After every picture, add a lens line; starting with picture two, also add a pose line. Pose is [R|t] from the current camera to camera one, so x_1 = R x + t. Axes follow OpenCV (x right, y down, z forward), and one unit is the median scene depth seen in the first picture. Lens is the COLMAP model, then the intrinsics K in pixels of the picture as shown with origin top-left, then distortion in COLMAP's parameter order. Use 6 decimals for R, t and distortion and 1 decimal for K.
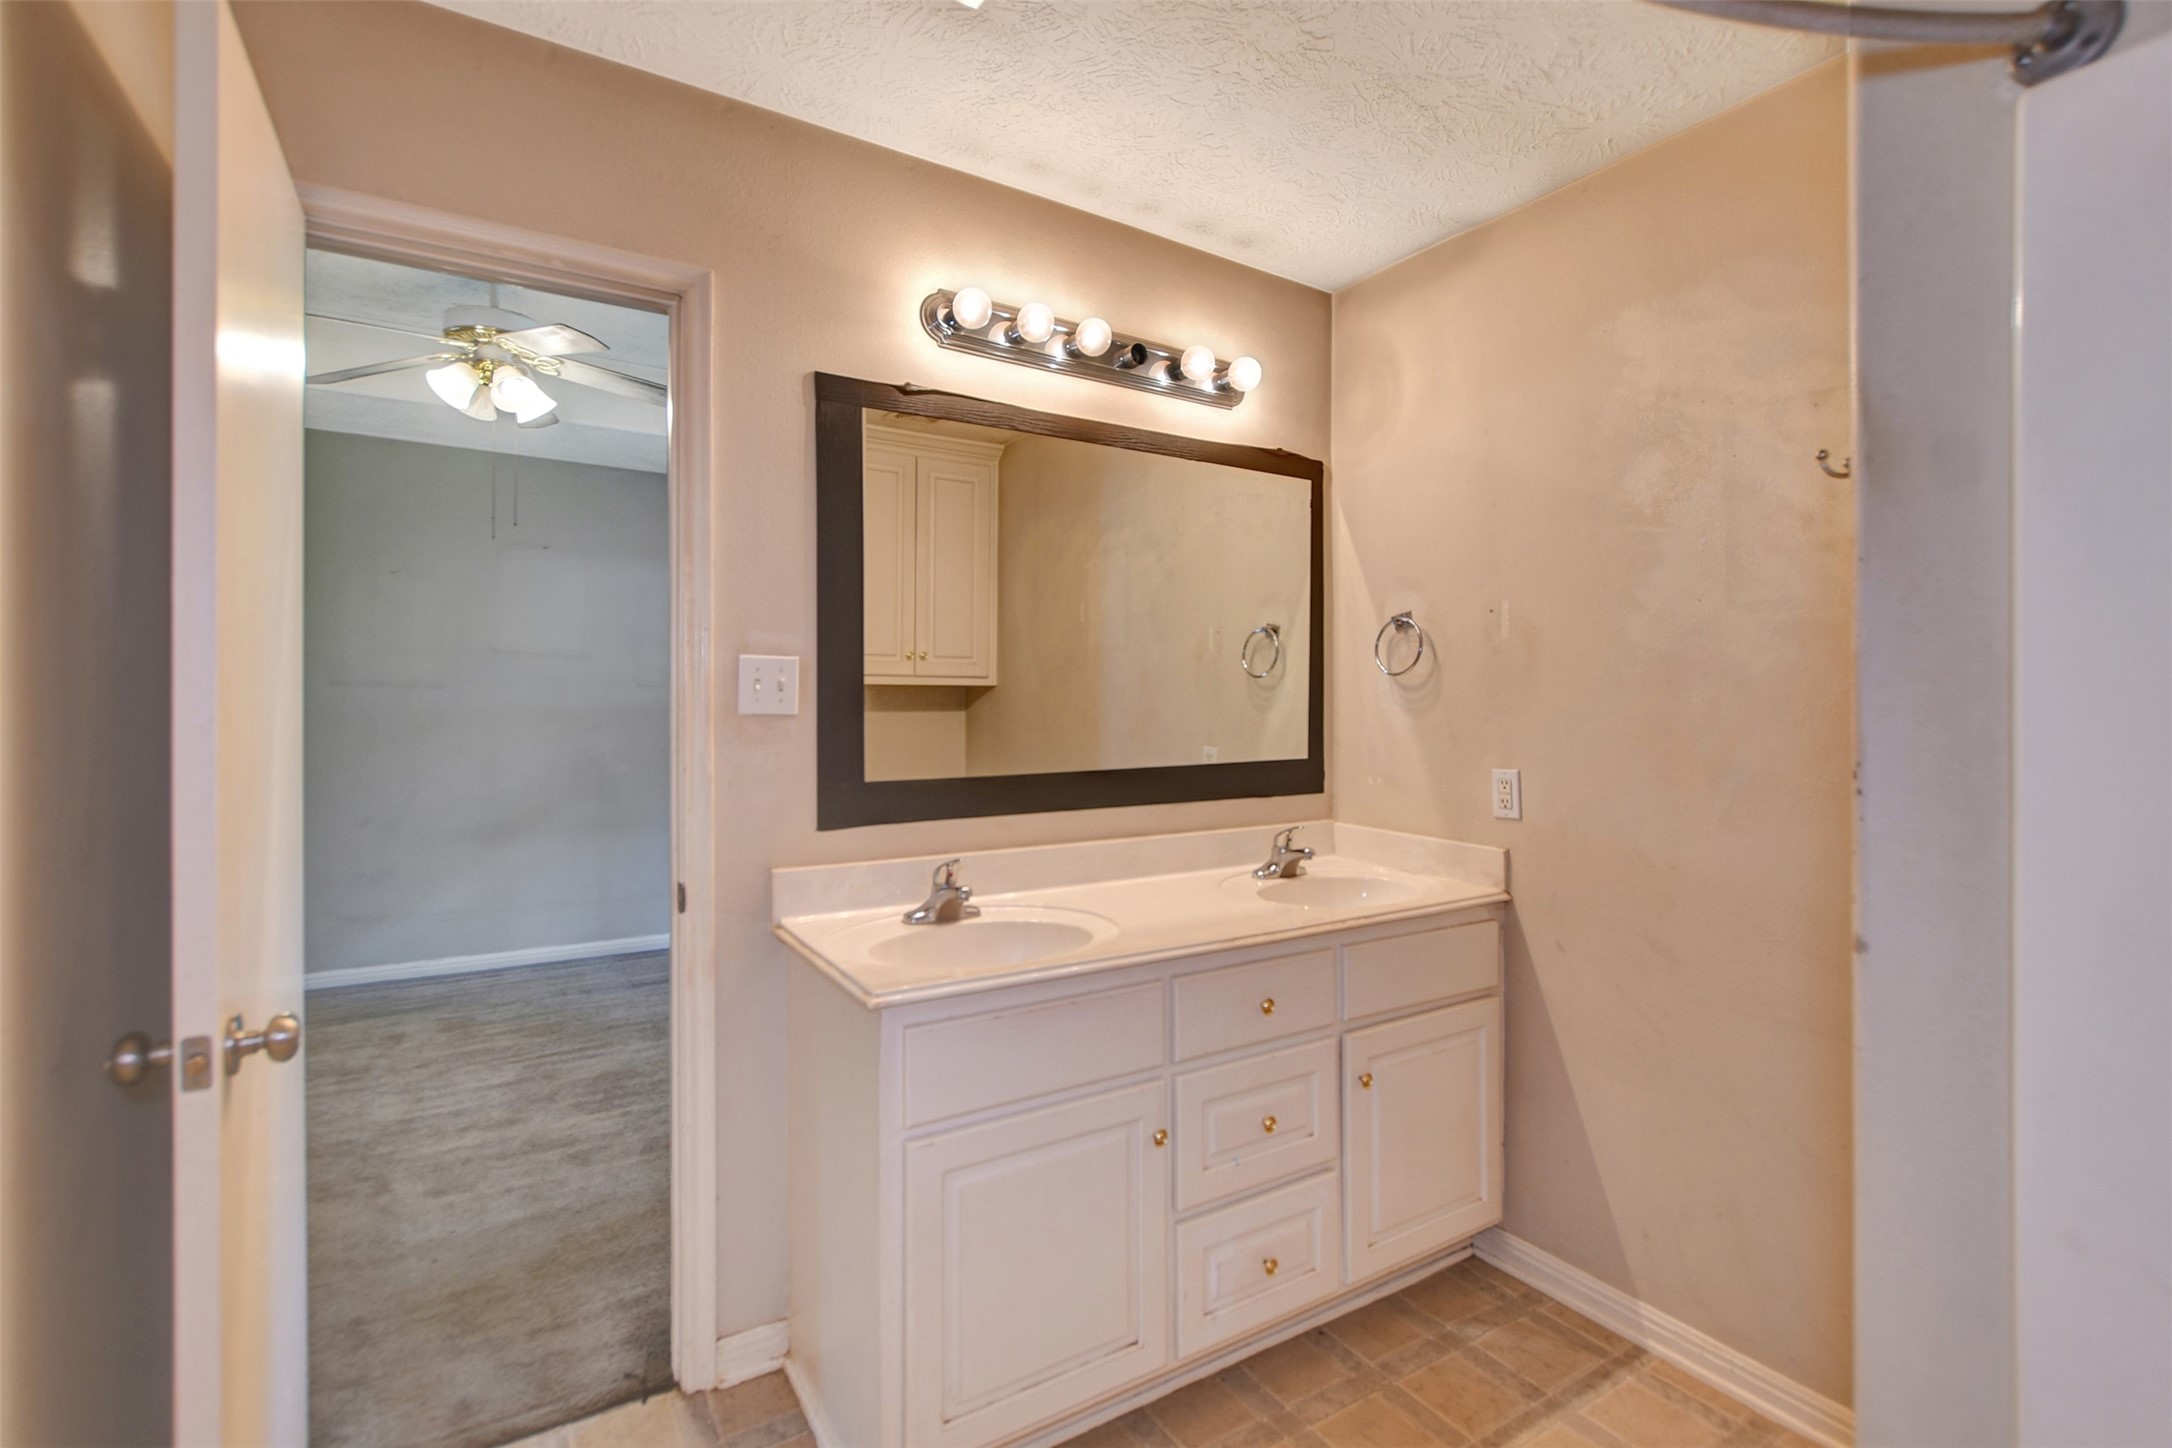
lens RADIAL K [[969.2, 0, 1046.7], [0, 969.2, 699.2], [0, 0, 1]] dist [-0.029116, 0.001766]
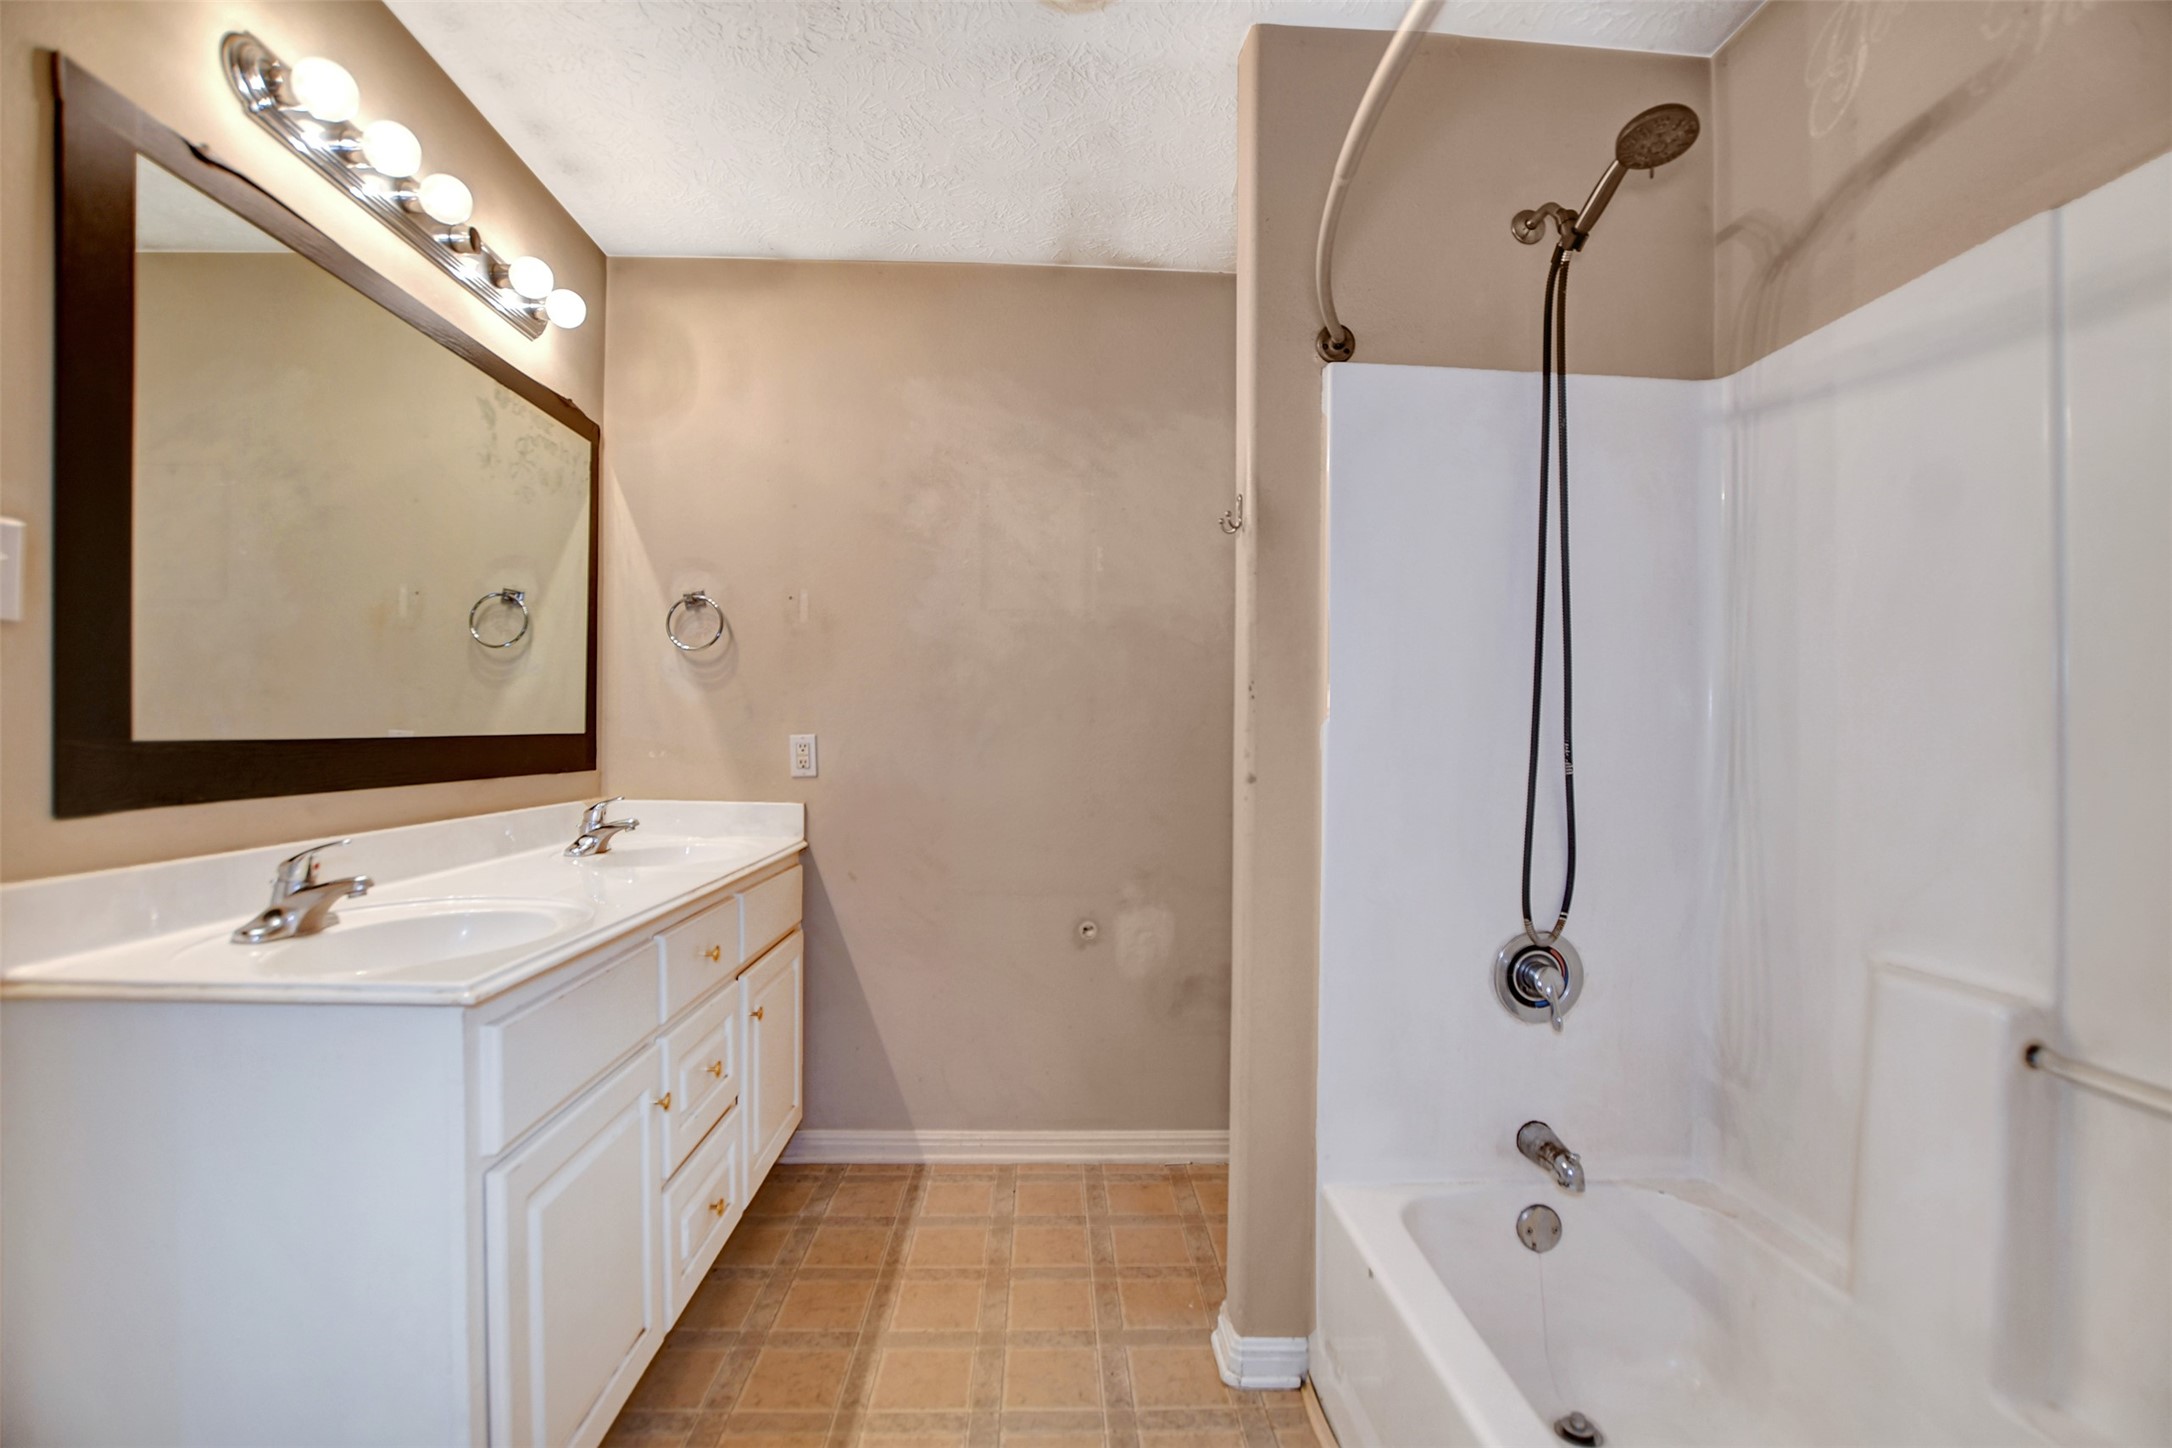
lens RADIAL K [[969.2, 0, 1077.5], [0, 969.2, 742.4], [0, 0, 1]] dist [-0.029116, 0.001766]
pose [[0.474130, -0.004294, 0.880444, -0.421307], [-0.006865, 0.999940, 0.008574, 0.073510], [-0.880428, -0.010110, 0.474072, 0.156186]]
